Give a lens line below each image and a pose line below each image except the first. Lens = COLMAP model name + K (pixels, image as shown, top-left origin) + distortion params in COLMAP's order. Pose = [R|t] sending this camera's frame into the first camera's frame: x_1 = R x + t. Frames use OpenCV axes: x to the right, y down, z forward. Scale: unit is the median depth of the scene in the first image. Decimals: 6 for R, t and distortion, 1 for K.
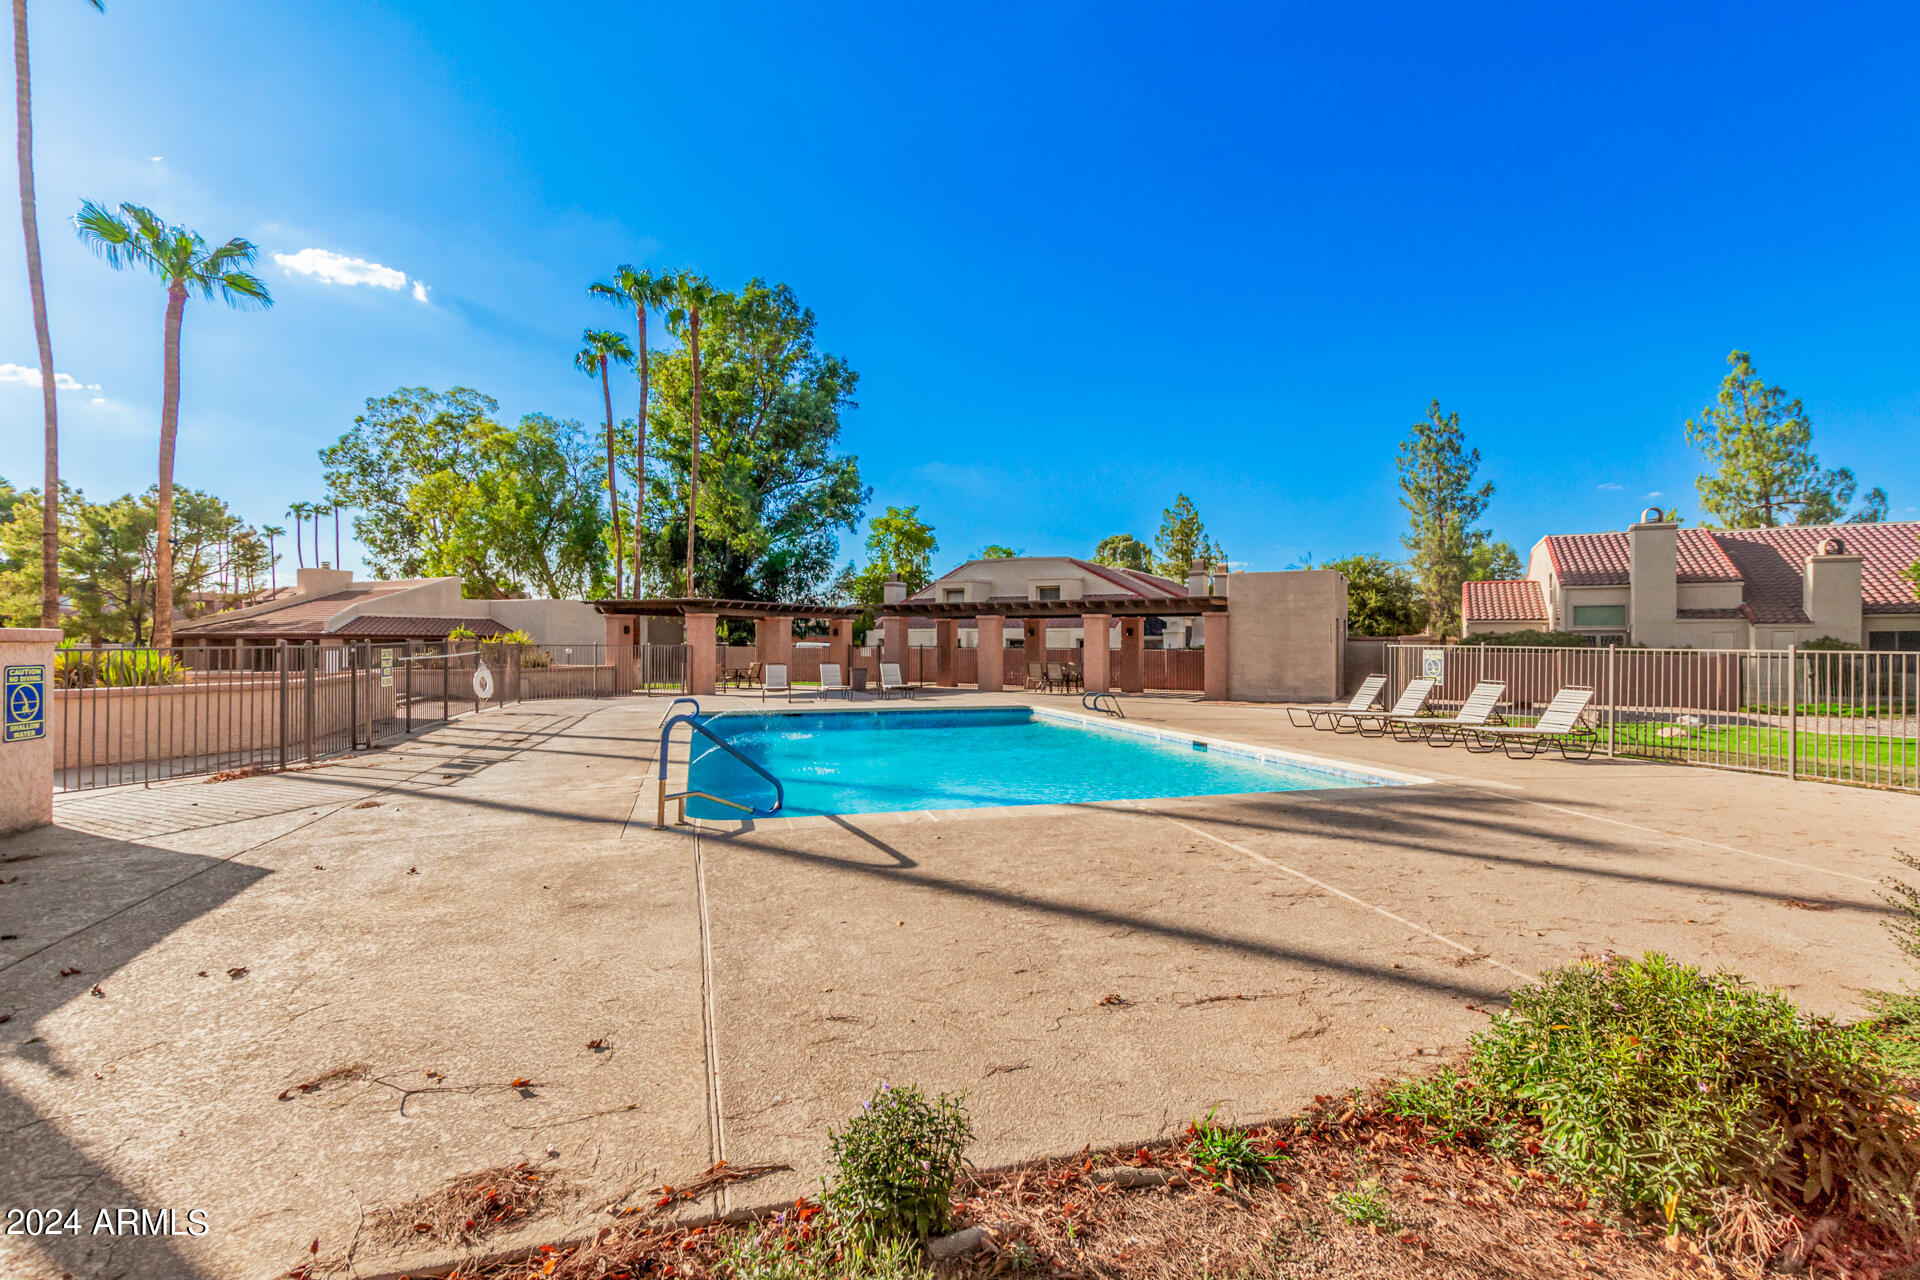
lens RADIAL K [[886.6, 0, 970.6], [0, 886.6, 640.5], [0, 0, 1]] dist [0.011565, -0.005932]
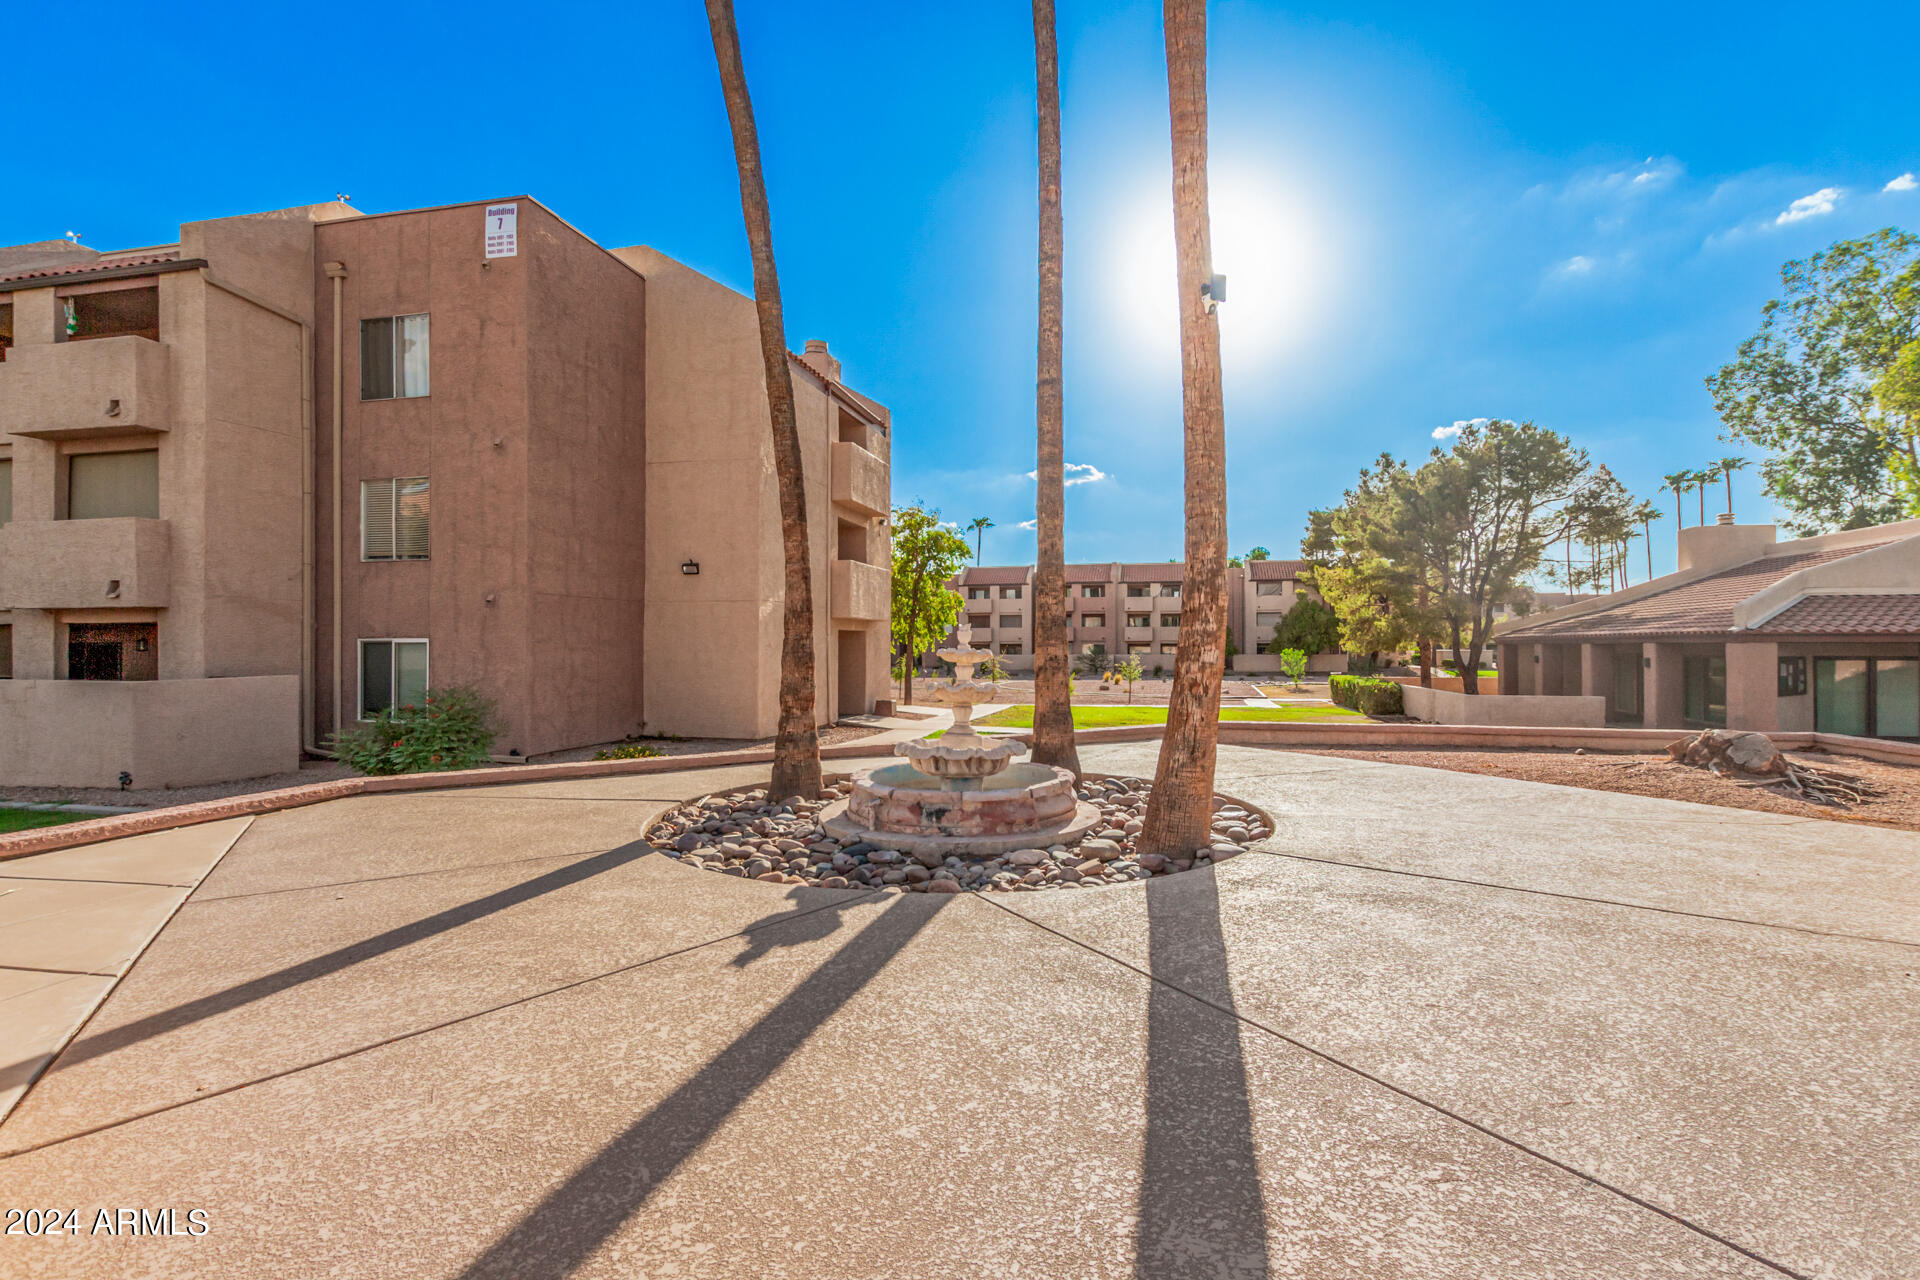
lens RADIAL K [[886.6, 0, 962.3], [0, 886.6, 636.6], [0, 0, 1]] dist [0.011565, -0.005932]
pose [[0.244634, -0.013011, -0.969528, -0.198478], [0.008314, 0.999901, -0.011321, -0.002056], [0.969580, -0.005291, 0.244718, 0.260578]]
